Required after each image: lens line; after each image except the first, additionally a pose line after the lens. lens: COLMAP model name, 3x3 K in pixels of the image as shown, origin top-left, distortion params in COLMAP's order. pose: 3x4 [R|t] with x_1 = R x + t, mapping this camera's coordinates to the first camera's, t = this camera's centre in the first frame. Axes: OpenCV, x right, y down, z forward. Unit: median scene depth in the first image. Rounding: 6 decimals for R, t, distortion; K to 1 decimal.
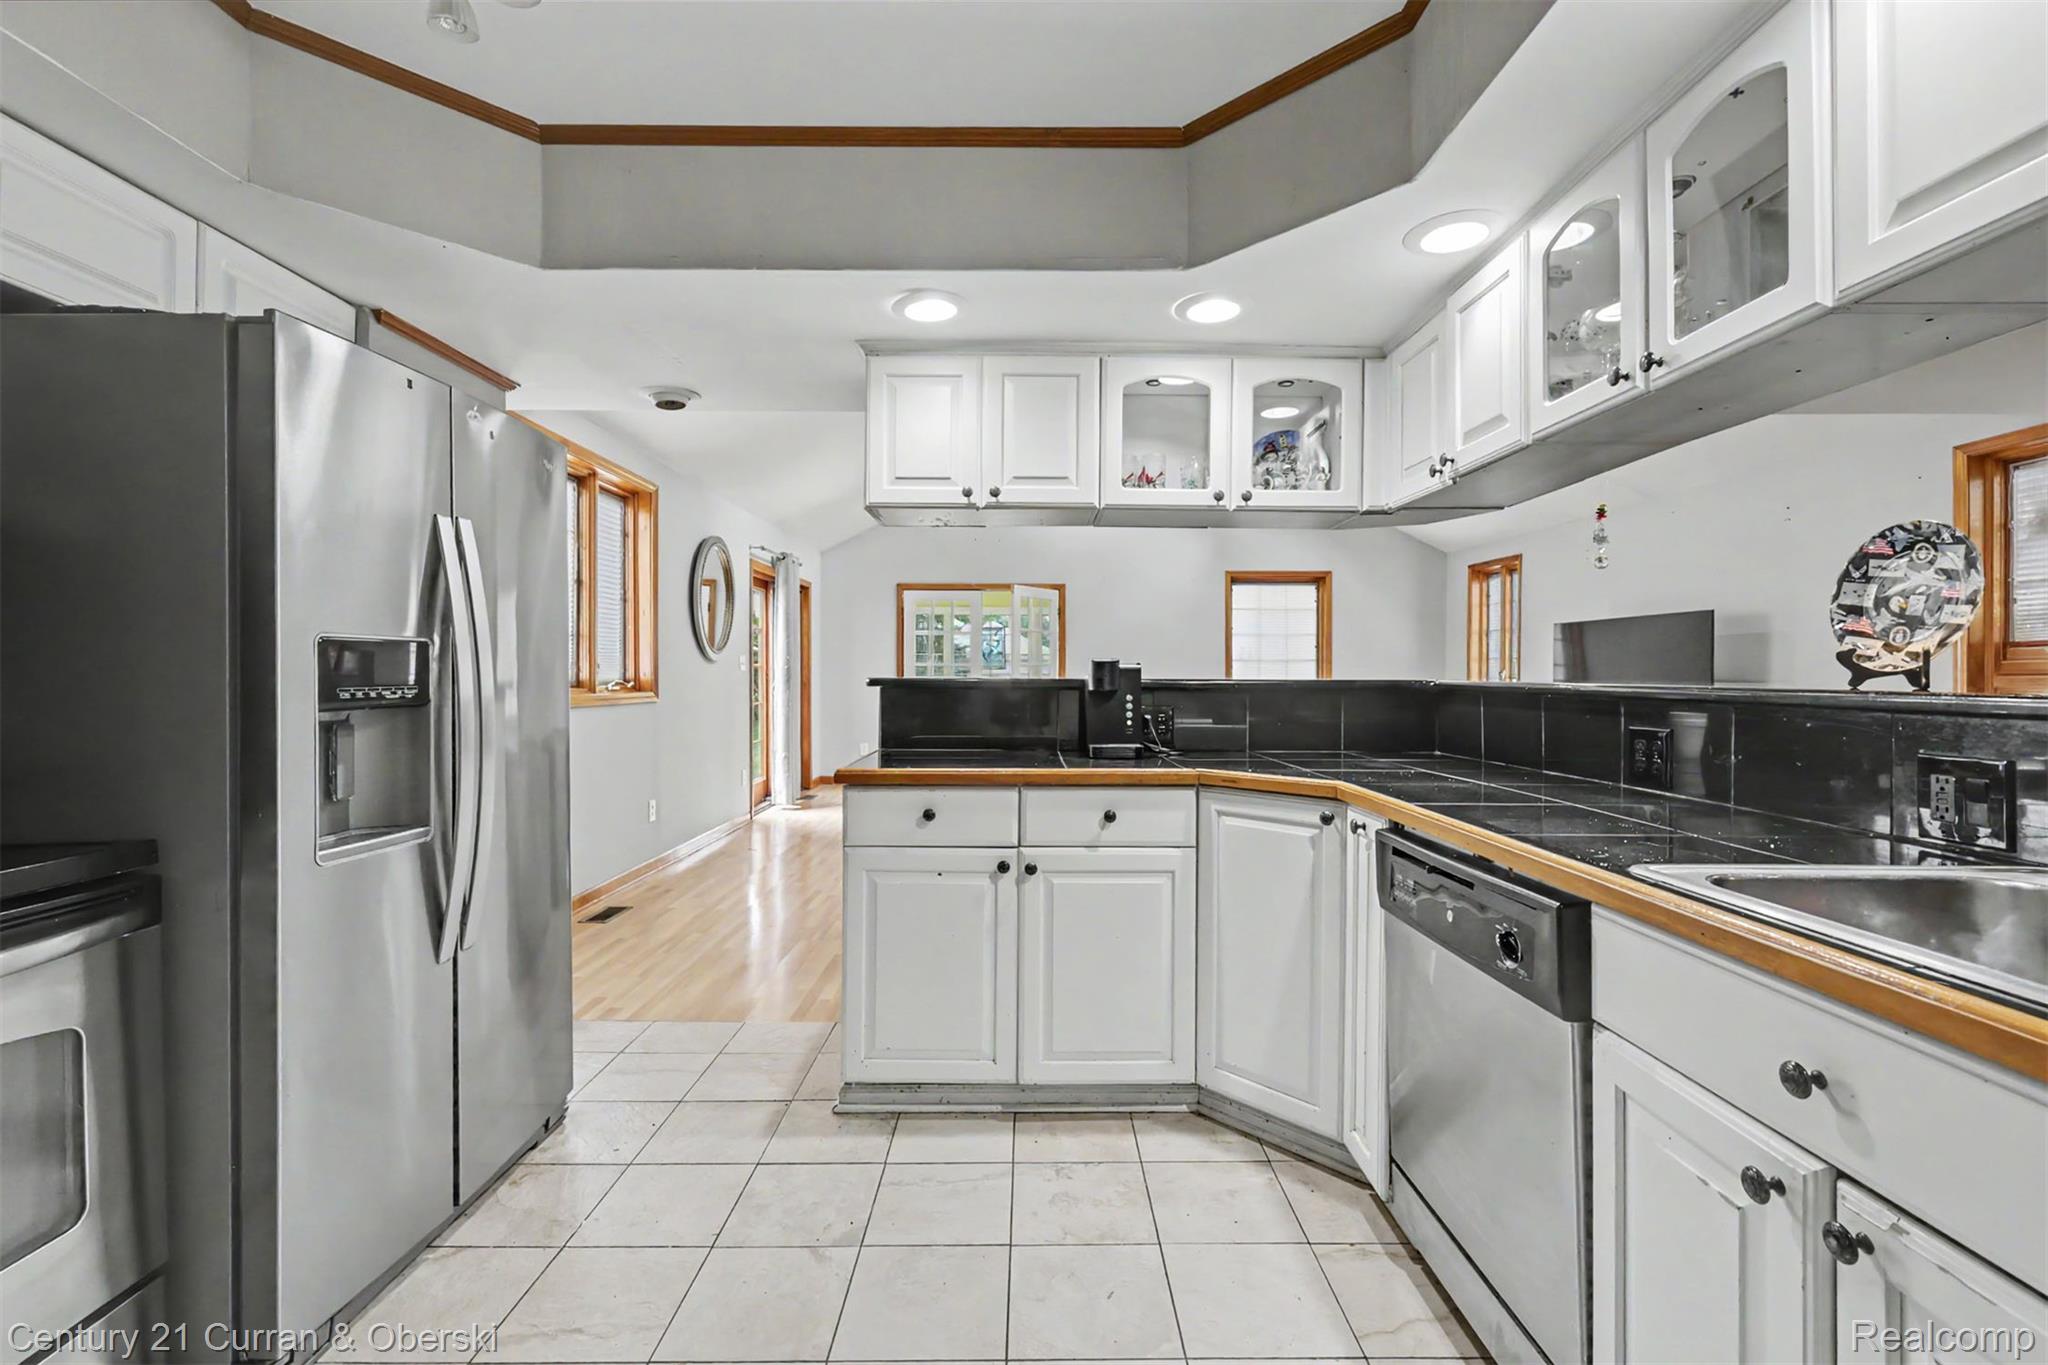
lens RADIAL K [[888.4, 0, 1028.5], [0, 888.4, 672.2], [0, 0, 1]] dist [-0.003077, 0.000215]
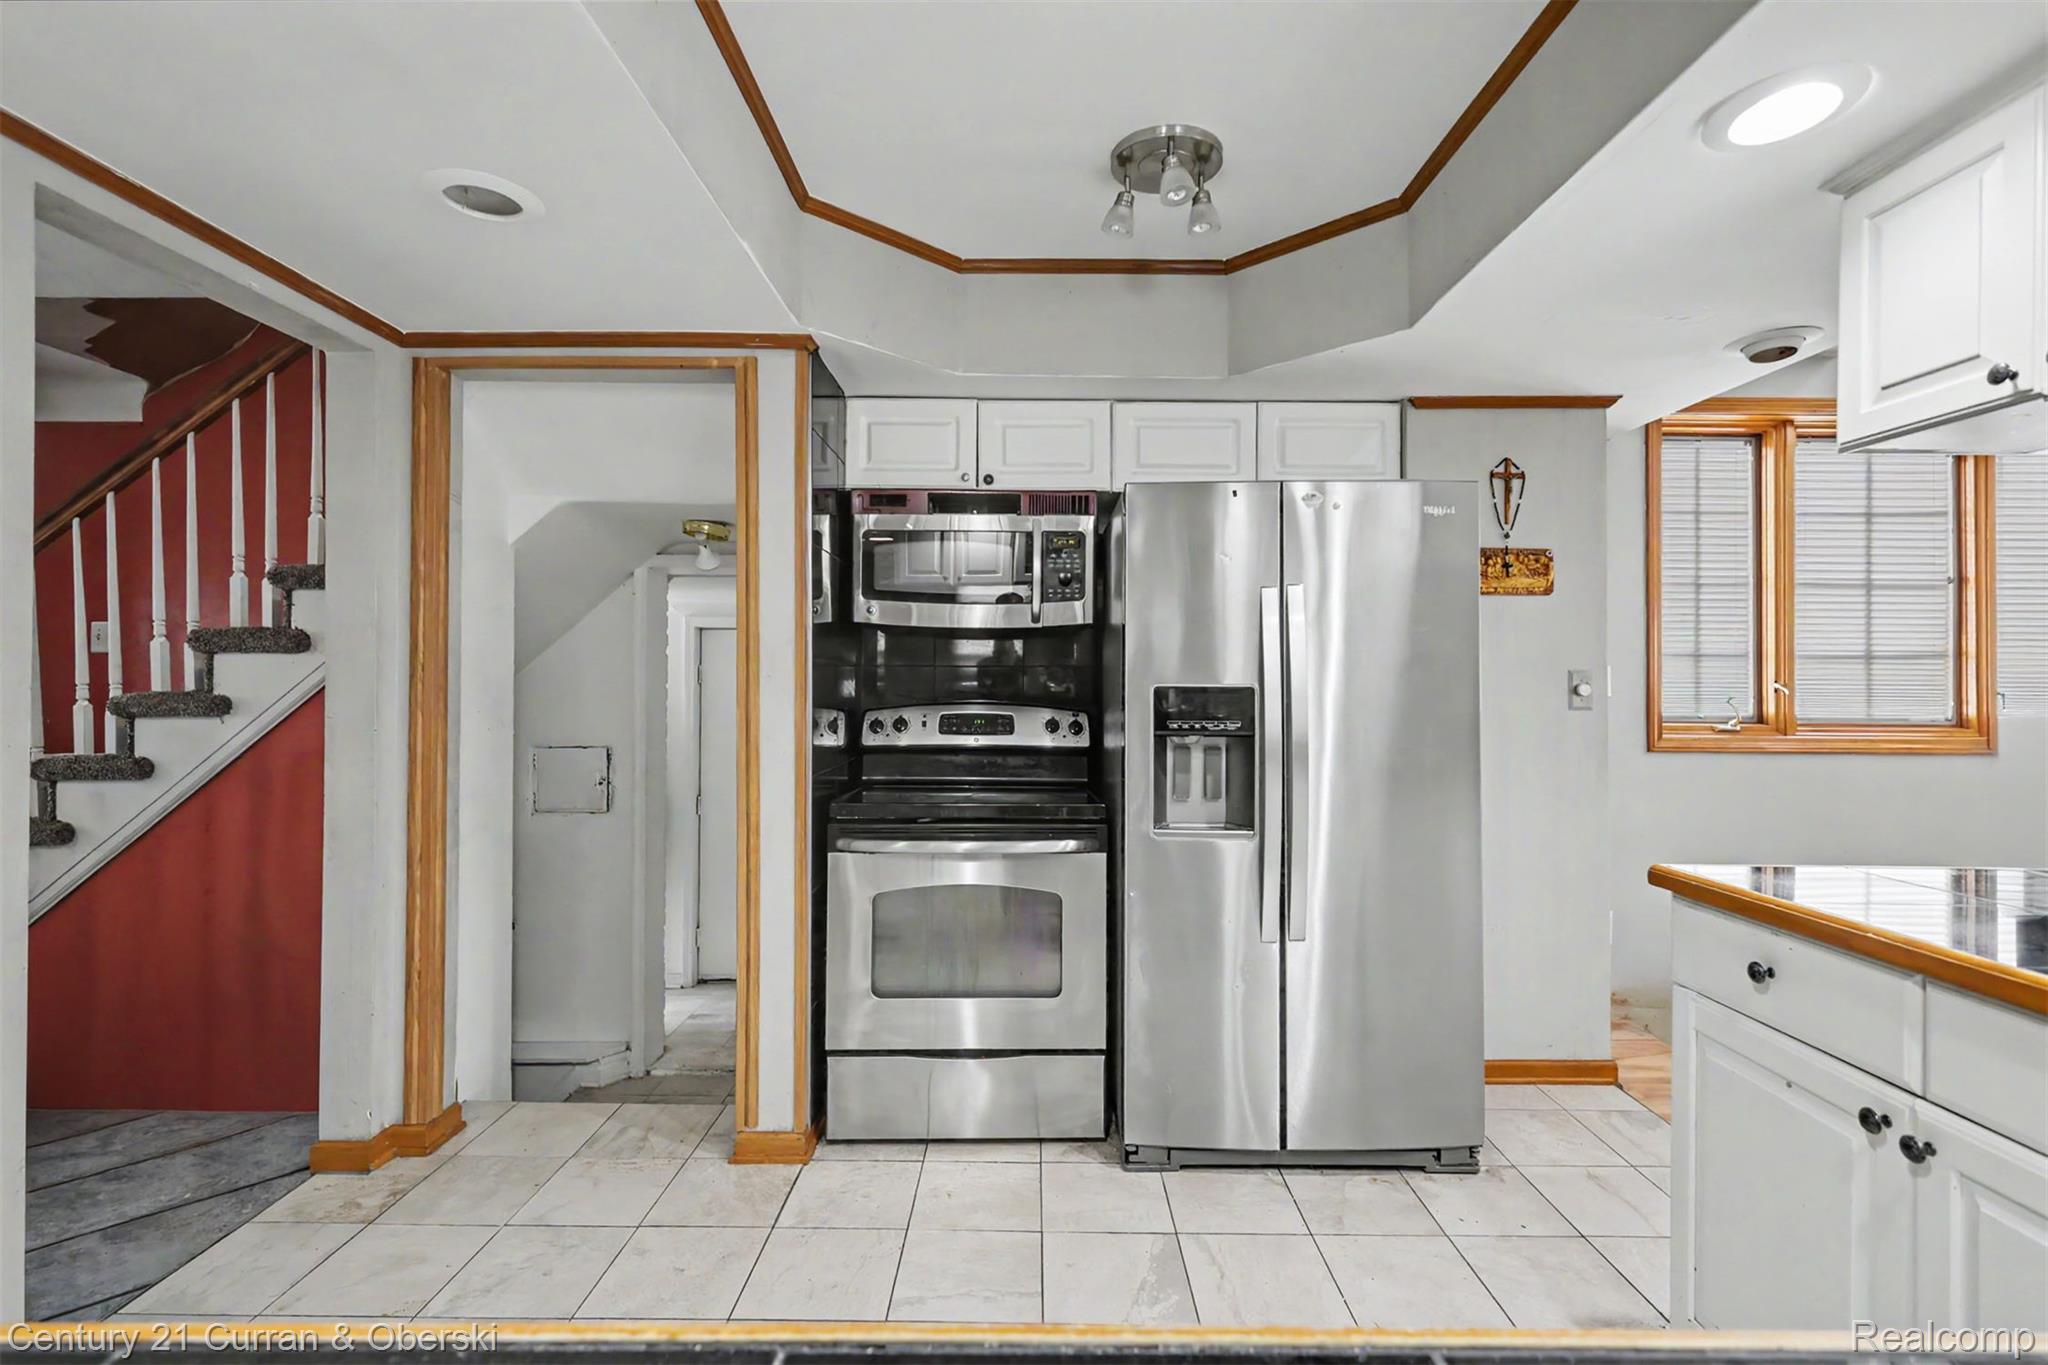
lens RADIAL K [[927.8, 0, 1025.4], [0, 927.8, 673.2], [0, 0, 1]] dist [0.001697, -0.000082]
pose [[-0.005550, -0.011023, -0.999924, 0.506819], [-0.007043, 0.999915, -0.010984, -0.028187], [0.999960, 0.006981, -0.005627, 0.509643]]
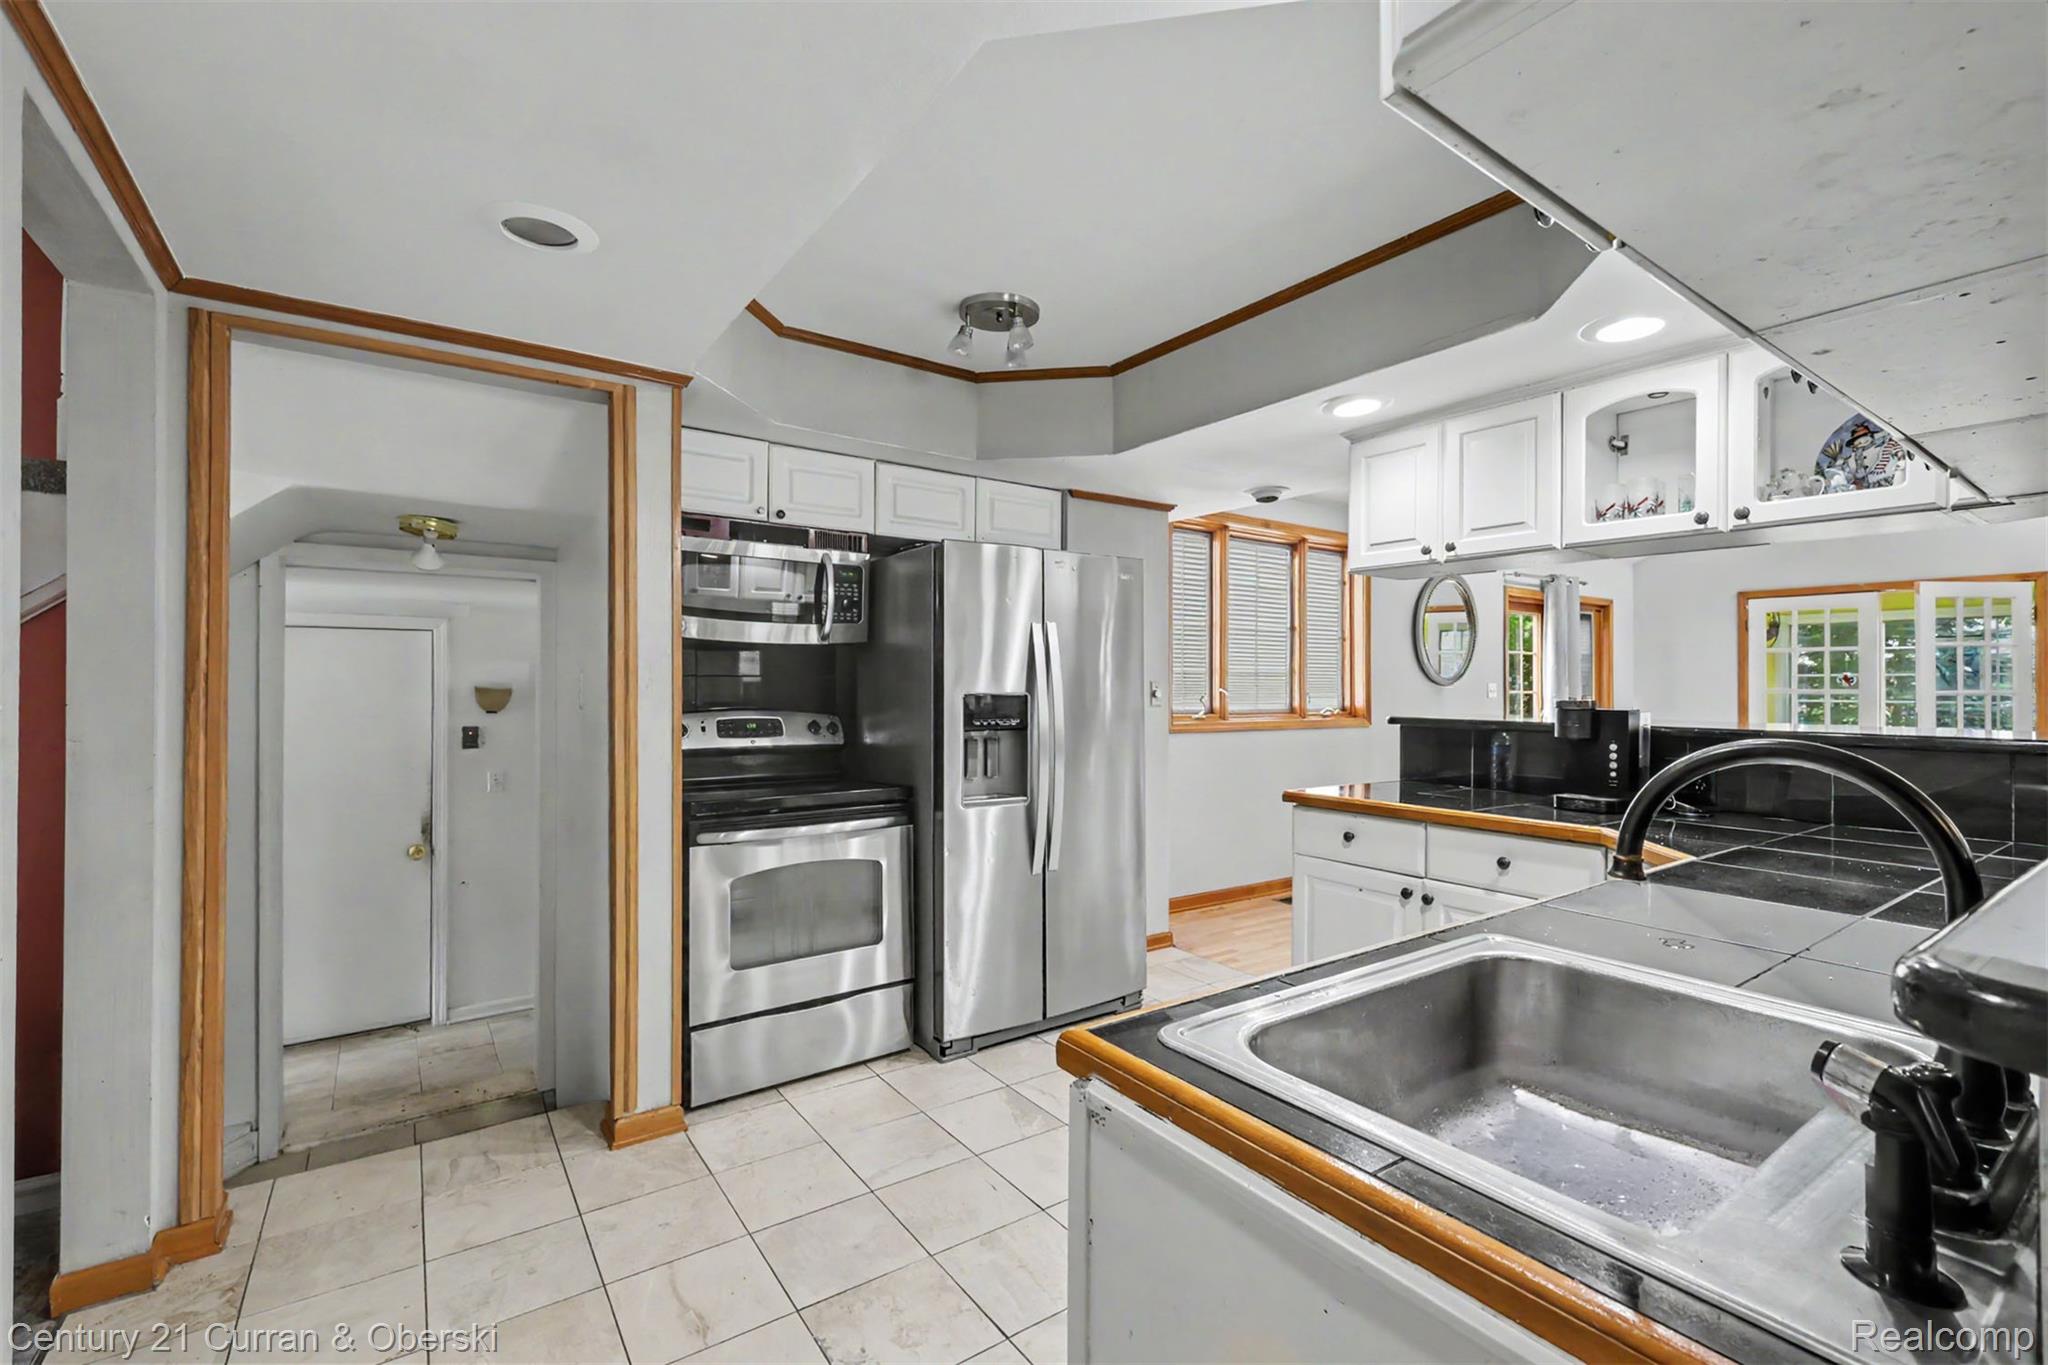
lens RADIAL K [[890.3, 0, 1029.1], [0, 890.3, 679.8], [0, 0, 1]] dist [0.000095, 0.000198]
pose [[0.575986, -0.005489, -0.817441, 0.606989], [-0.004051, 0.999946, -0.009569, -0.034697], [0.817450, 0.008823, 0.575933, -0.030471]]
